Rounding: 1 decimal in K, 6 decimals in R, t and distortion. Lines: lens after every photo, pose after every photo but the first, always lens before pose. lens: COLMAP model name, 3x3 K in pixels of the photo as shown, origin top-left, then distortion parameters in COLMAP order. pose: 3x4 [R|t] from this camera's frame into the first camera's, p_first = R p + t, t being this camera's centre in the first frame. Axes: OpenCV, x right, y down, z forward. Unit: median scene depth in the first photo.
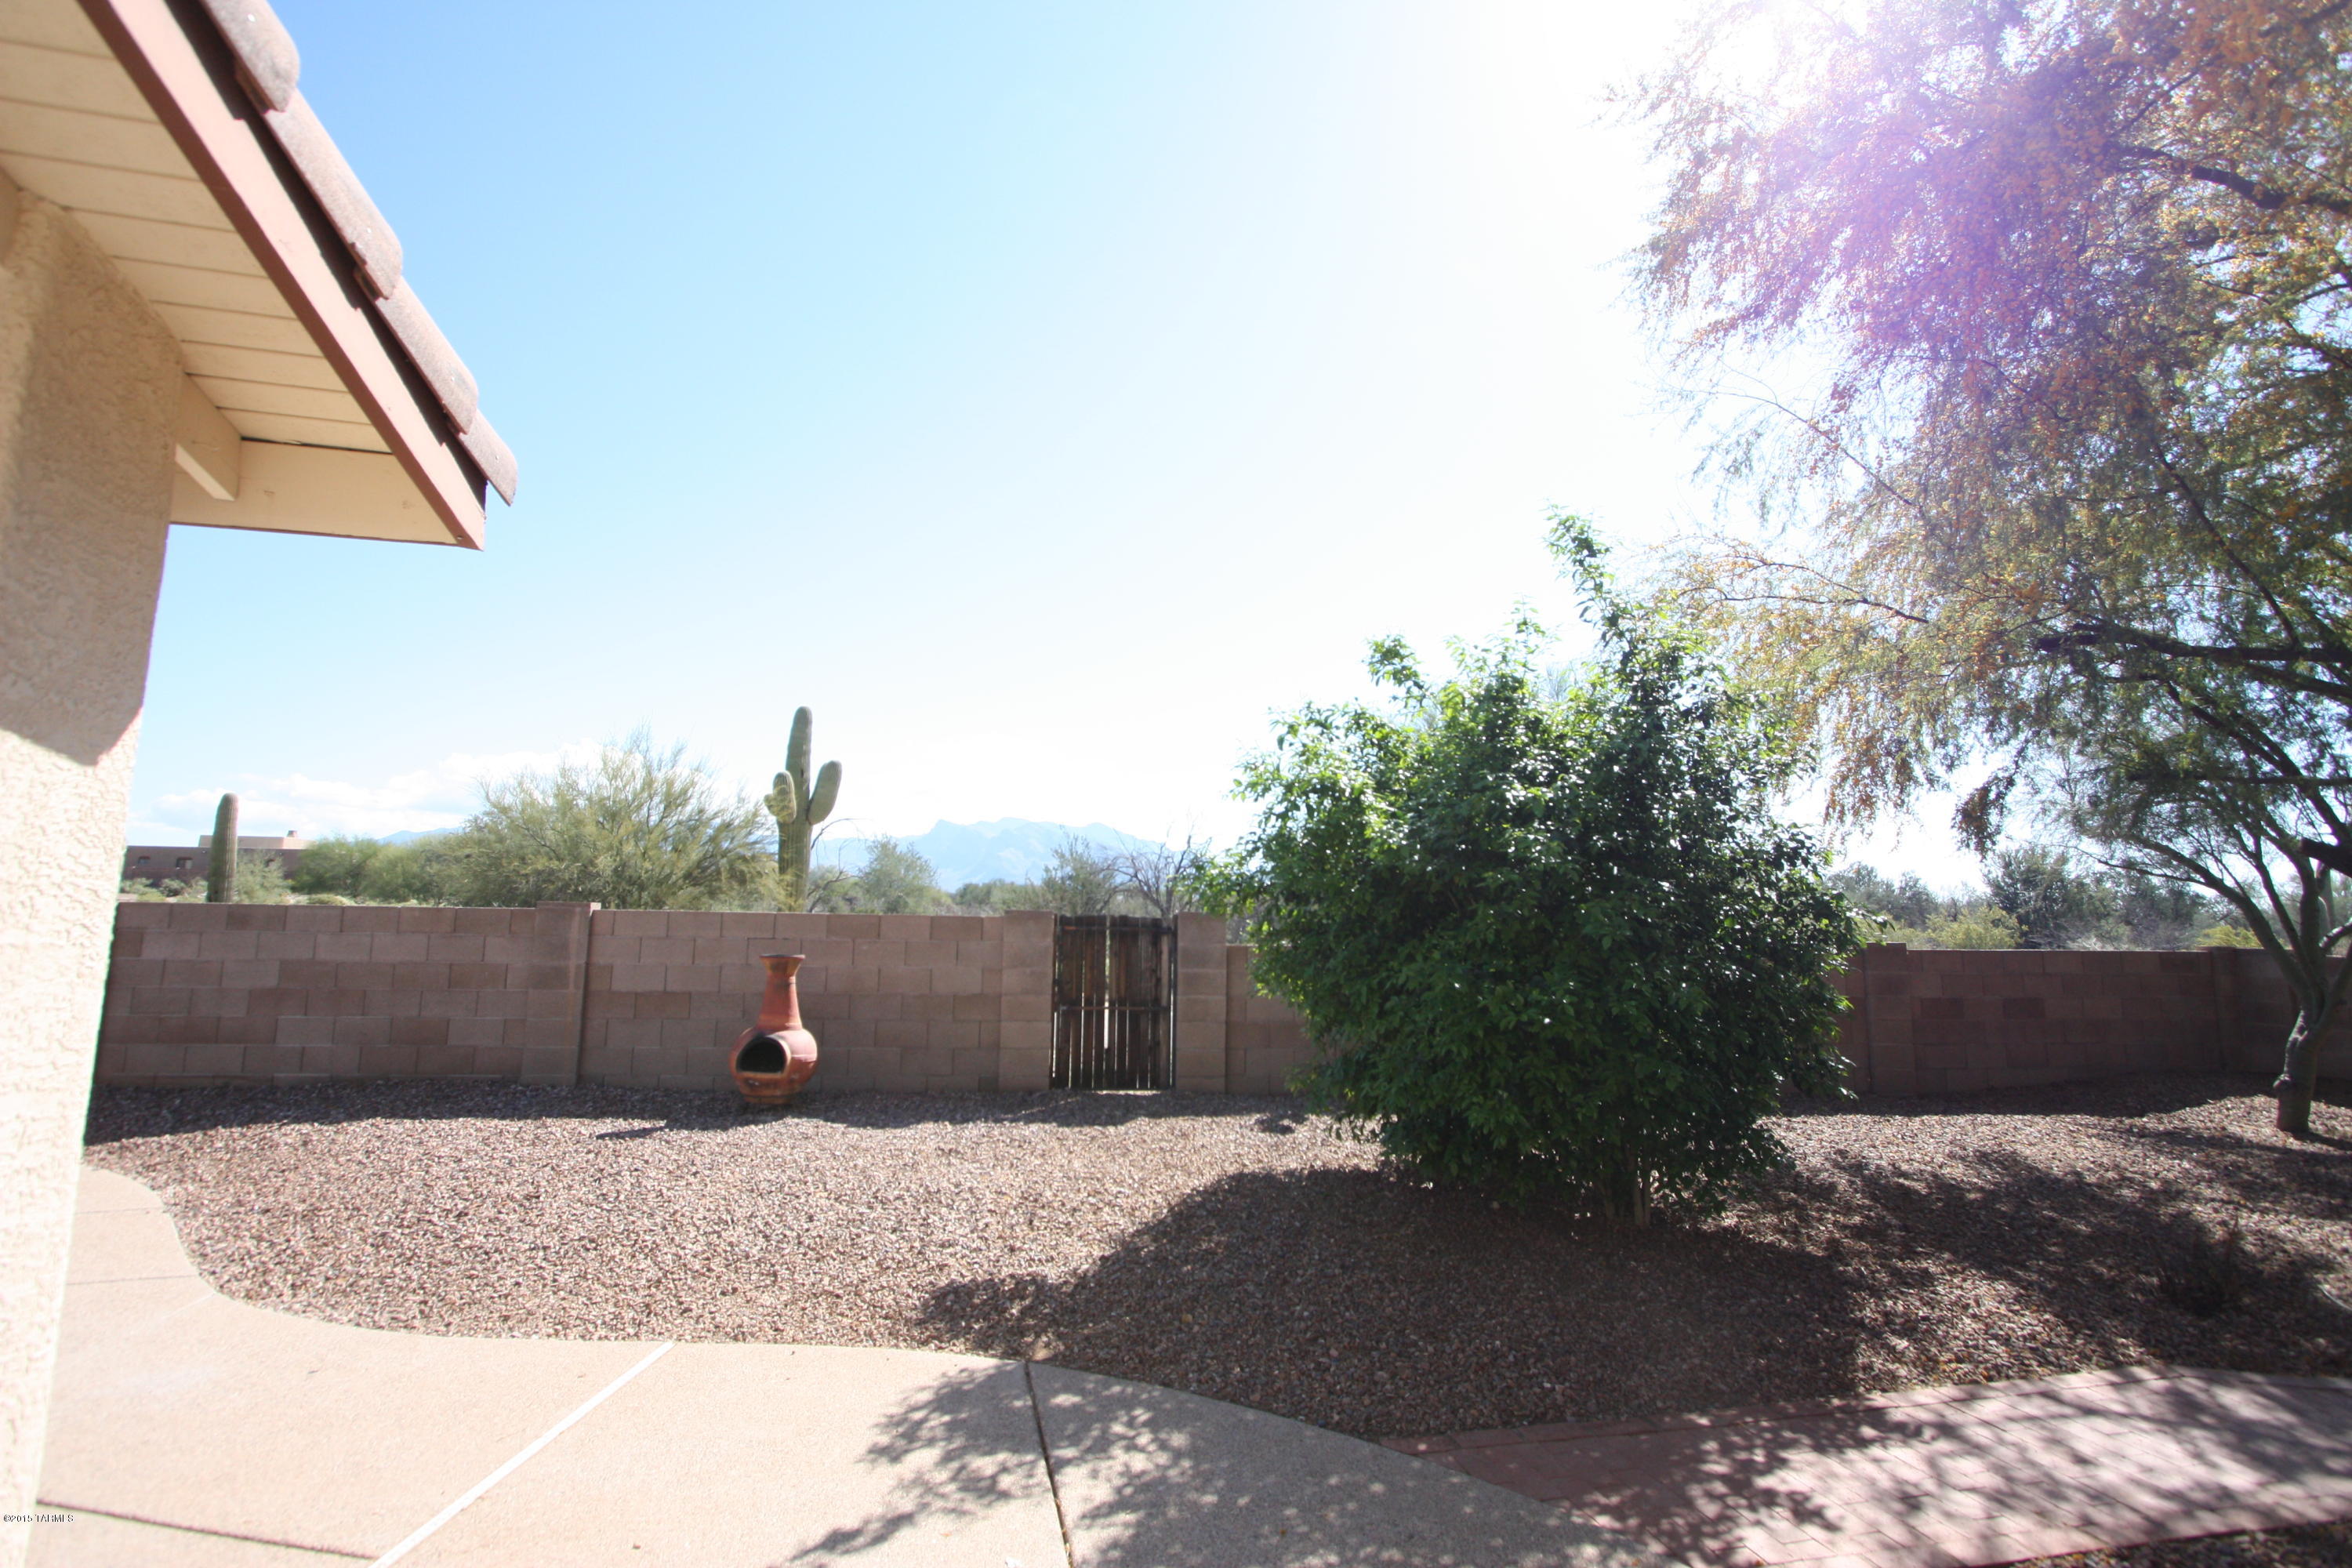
lens RADIAL K [[1099.4, 0, 1176.0], [0, 1099.4, 784.0], [0, 0, 1]] dist [-0.001360, -0.001128]
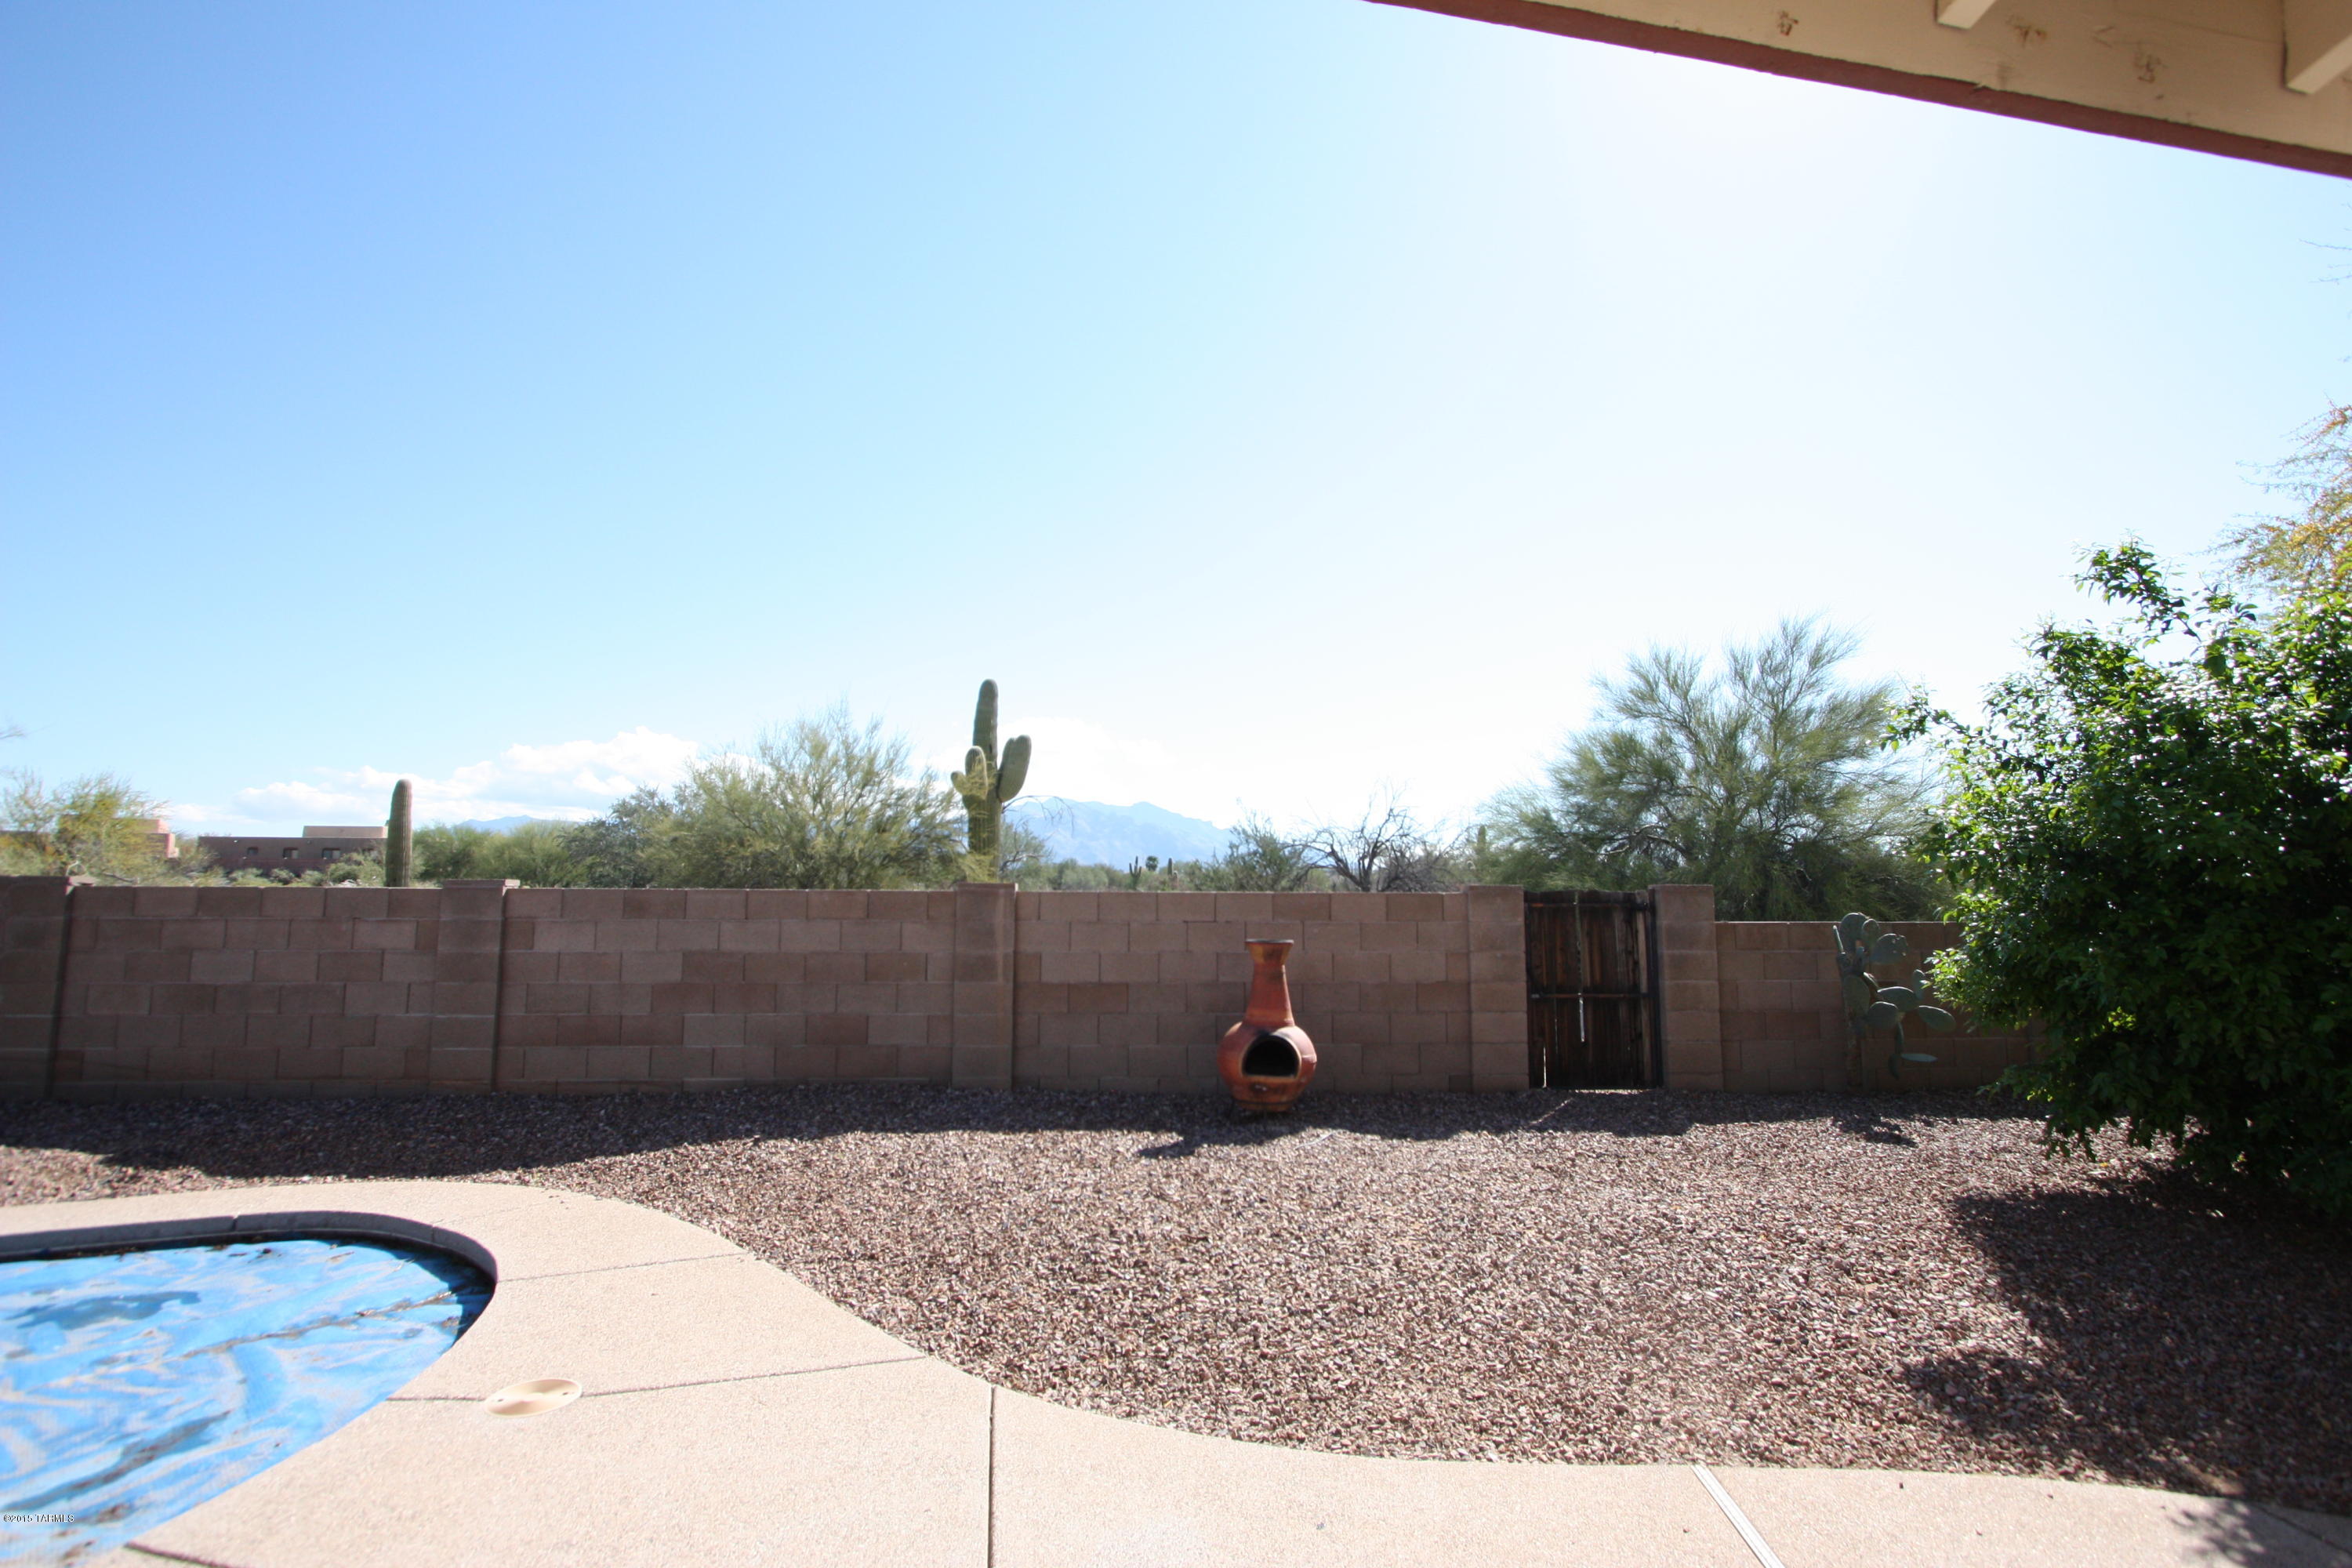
lens RADIAL K [[1095.5, 0, 1176.0], [0, 1095.5, 784.0], [0, 0, 1]] dist [-0.006470, 0.000280]
pose [[0.999294, -0.015221, -0.034348, -0.380264], [0.015883, 0.999692, 0.019088, 0.013647], [0.034047, -0.019620, 0.999228, 0.127420]]
